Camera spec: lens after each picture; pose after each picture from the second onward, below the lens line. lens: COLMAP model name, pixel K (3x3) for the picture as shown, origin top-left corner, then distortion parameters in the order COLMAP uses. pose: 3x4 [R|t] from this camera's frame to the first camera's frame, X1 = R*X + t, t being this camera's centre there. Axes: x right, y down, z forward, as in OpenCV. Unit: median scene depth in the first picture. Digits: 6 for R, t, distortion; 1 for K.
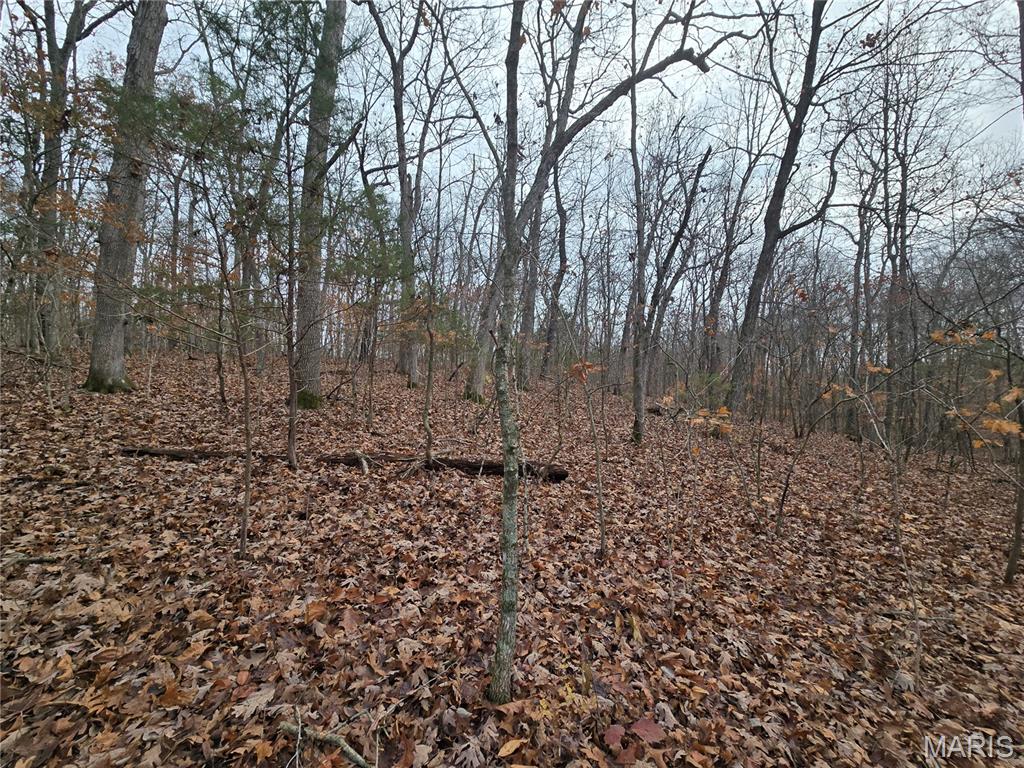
lens RADIAL K [[418.1, 0, 512.1], [0, 418.1, 383.0], [0, 0, 1]] dist [-0.003775, 0.003102]
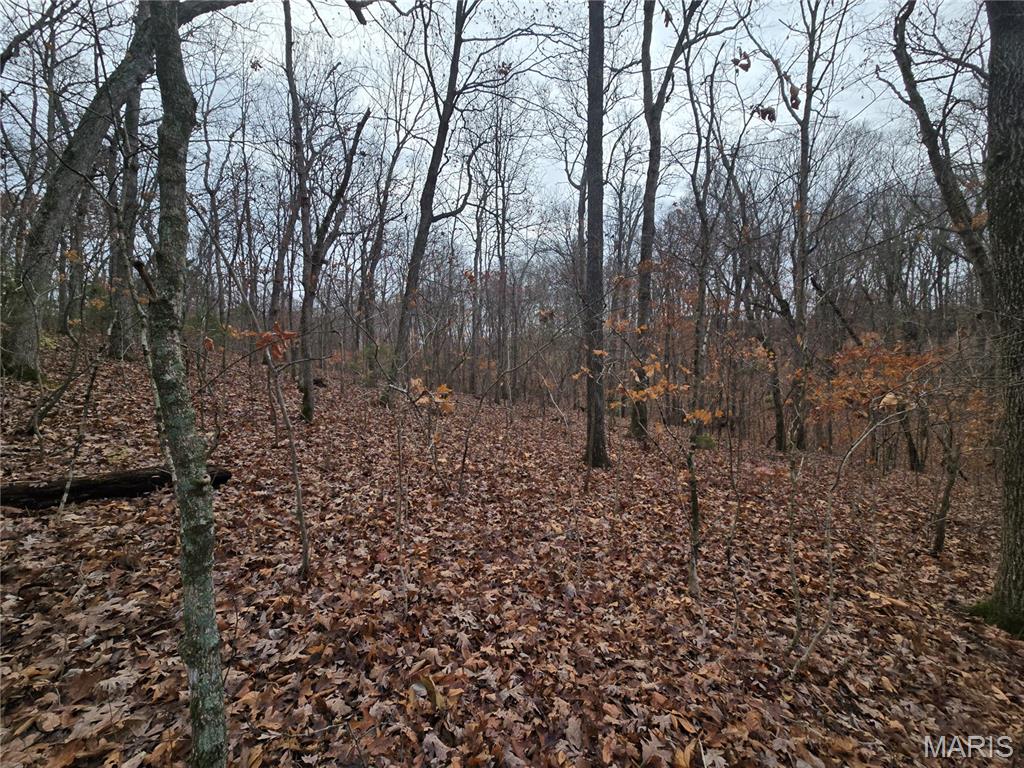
lens RADIAL K [[418.1, 0, 514.4], [0, 418.1, 390.1], [0, 0, 1]] dist [-0.003775, 0.003102]
pose [[0.705203, -0.051424, 0.707138, -0.045480], [-0.014554, 0.996106, 0.086952, -0.011777], [-0.708856, -0.071611, 0.701709, 0.161507]]
